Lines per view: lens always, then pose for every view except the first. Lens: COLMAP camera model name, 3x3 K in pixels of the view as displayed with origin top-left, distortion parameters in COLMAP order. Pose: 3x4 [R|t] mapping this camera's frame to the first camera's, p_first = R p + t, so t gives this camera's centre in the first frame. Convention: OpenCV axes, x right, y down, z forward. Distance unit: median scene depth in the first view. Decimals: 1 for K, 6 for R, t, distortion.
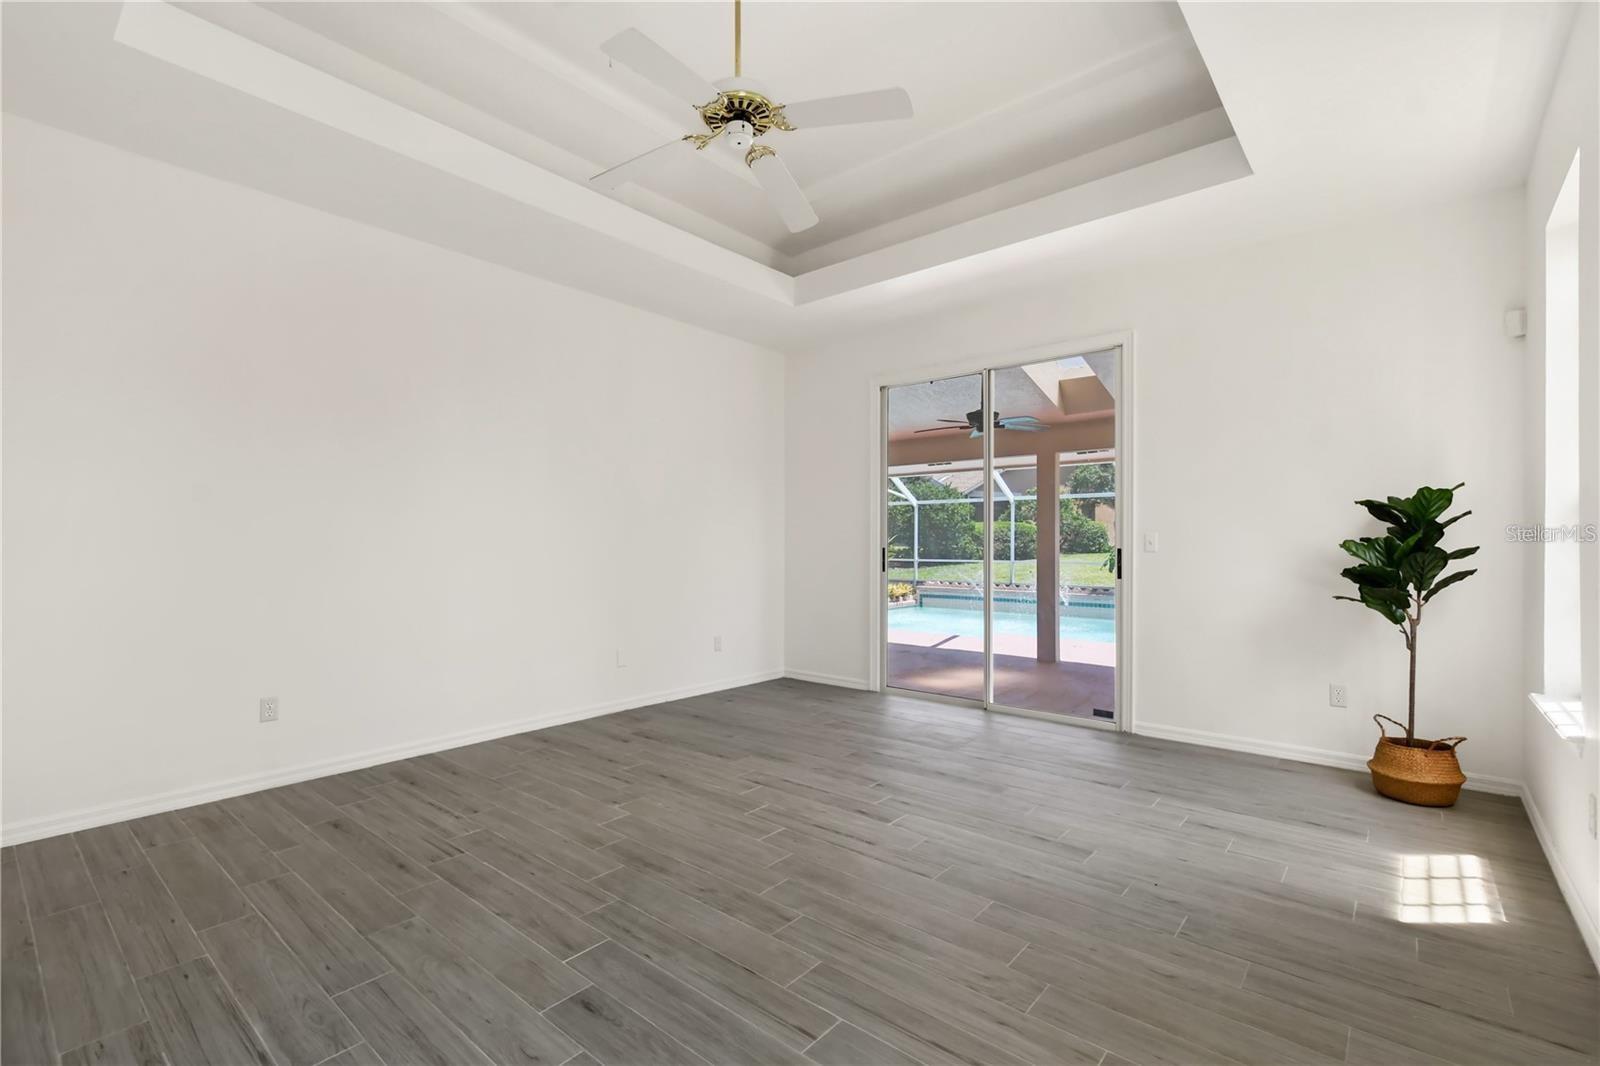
lens RADIAL K [[711.4, 0, 809.3], [0, 711.4, 550.0], [0, 0, 1]] dist [0.020529, -0.008473]
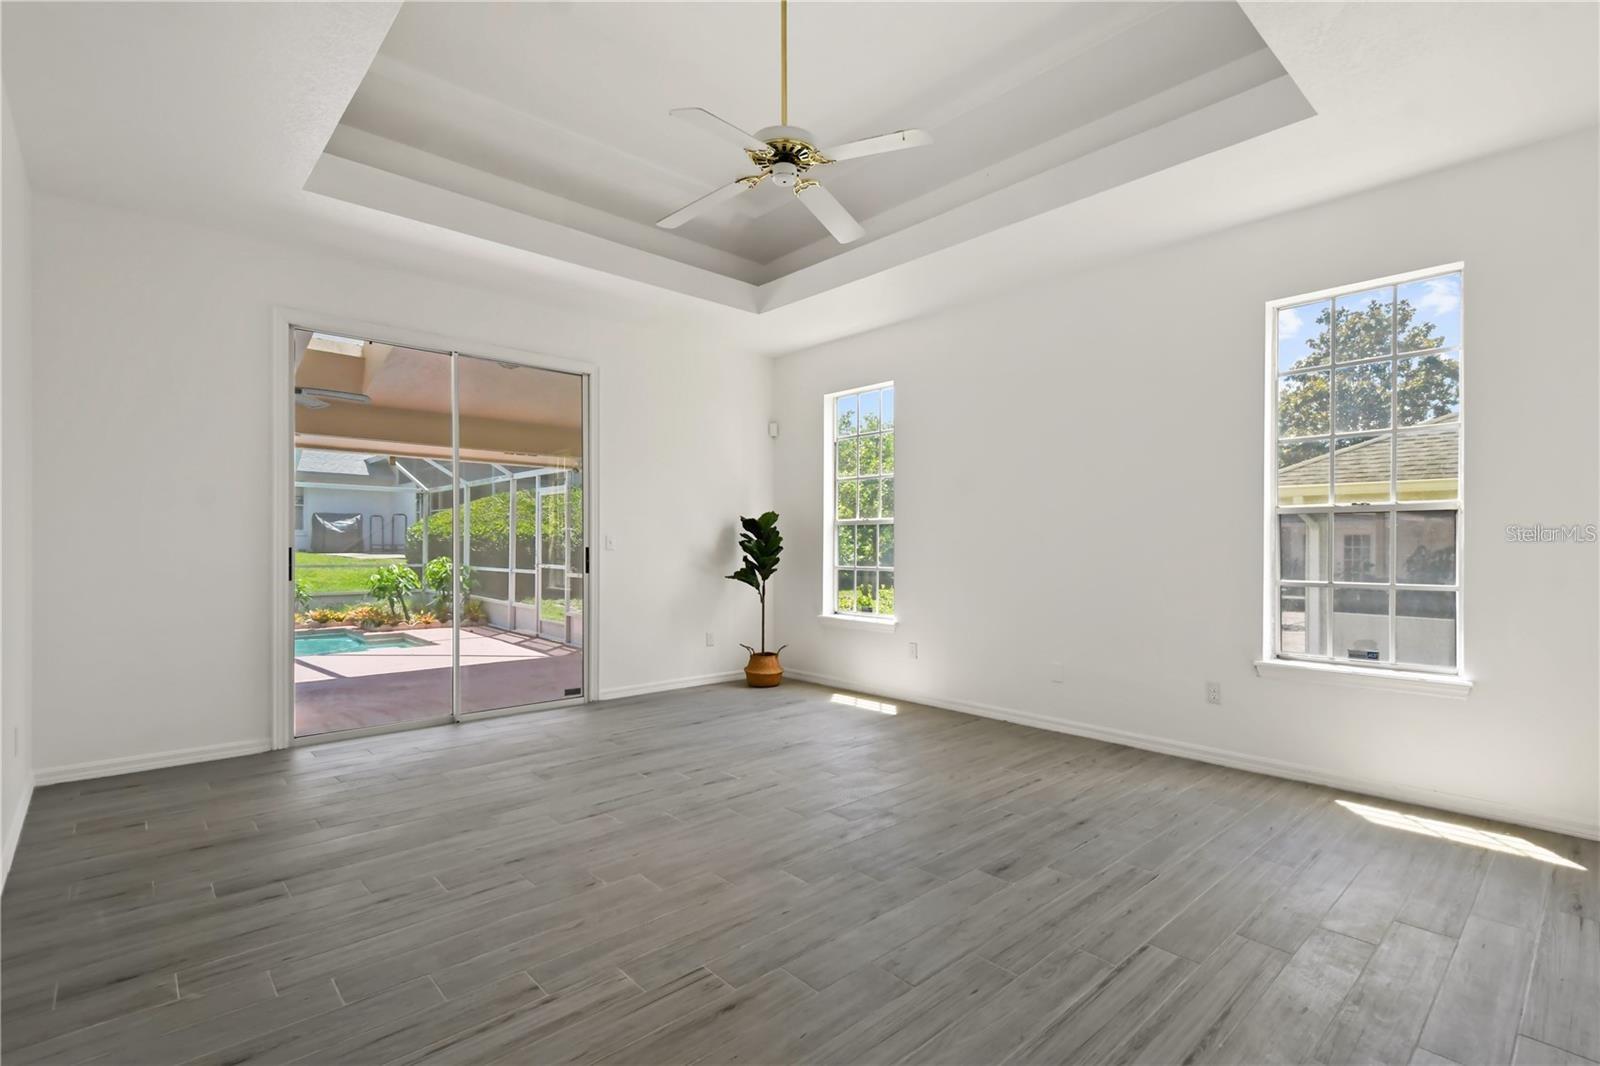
lens RADIAL K [[747.6, 0, 809.7], [0, 747.6, 551.5], [0, 0, 1]] dist [0.004160, 0.000074]
pose [[0.125312, -0.008906, 0.992077, -1.026534], [0.006775, 0.999944, 0.008120, -0.003302], [-0.992094, 0.005704, 0.125365, 0.670780]]
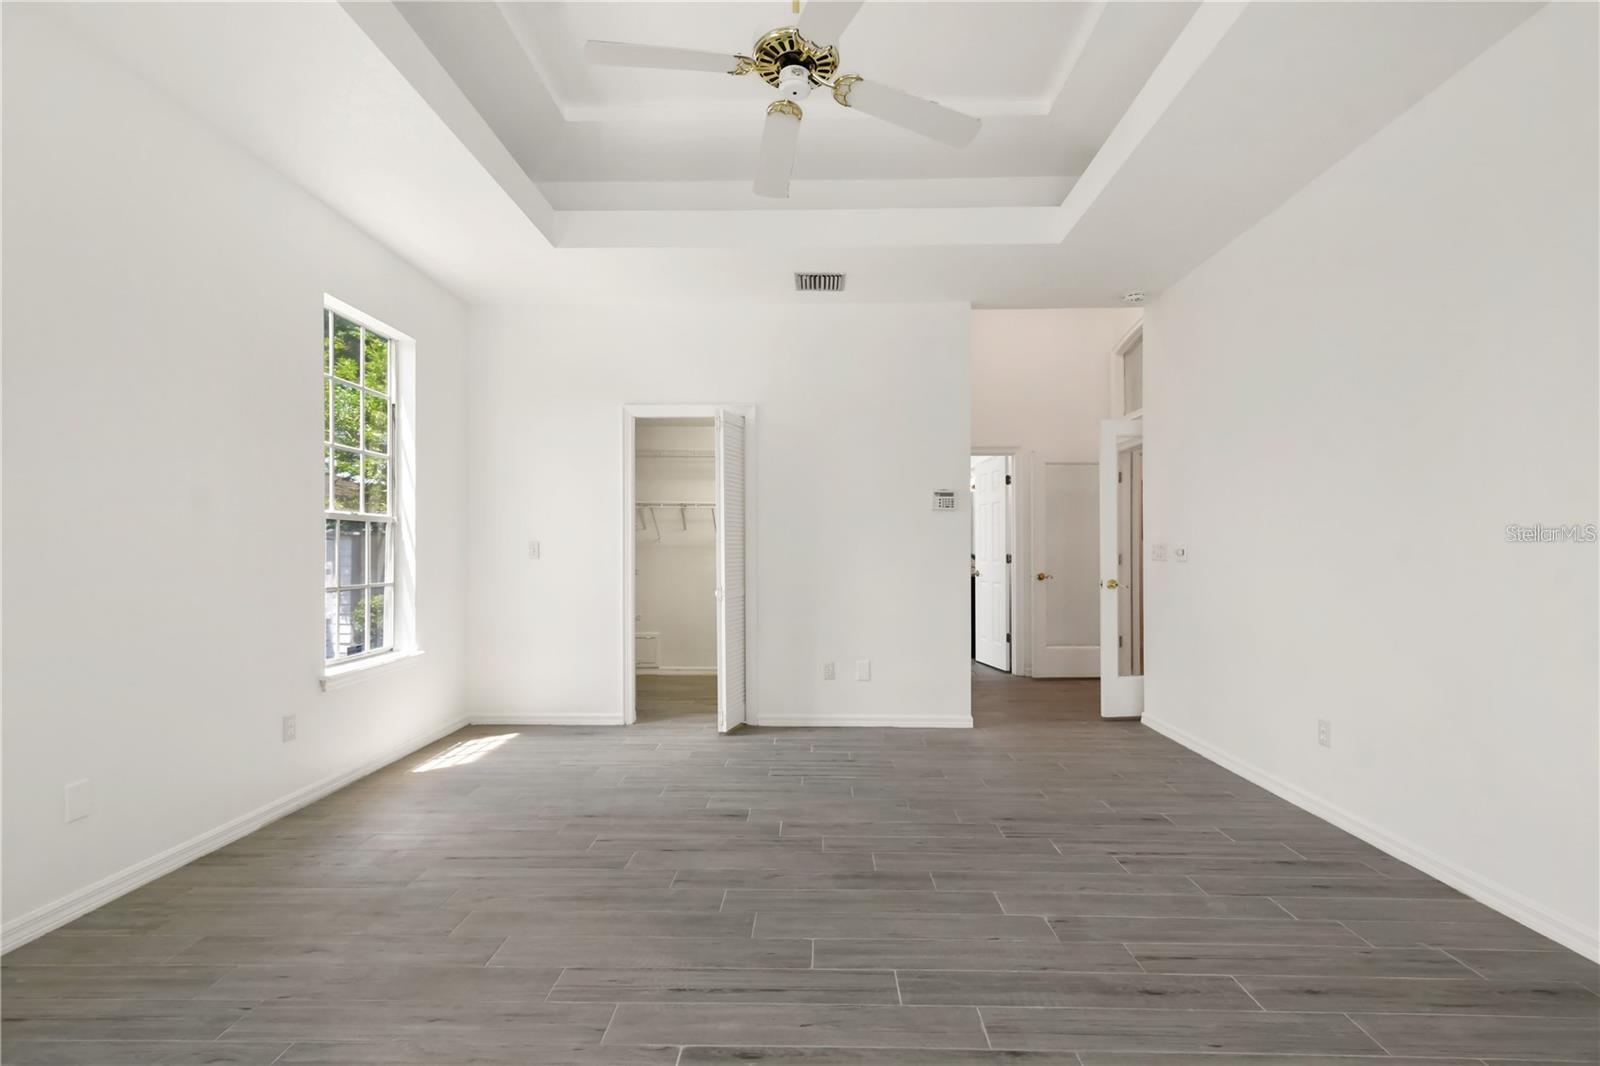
lens RADIAL K [[711.4, 0, 809.3], [0, 711.4, 550.0], [0, 0, 1]] dist [0.020529, -0.008473]
pose [[-0.776244, -0.003849, -0.630421, 0.363314], [-0.008199, 0.999958, 0.003991, -0.010702], [0.630379, 0.008266, -0.776243, 1.388924]]
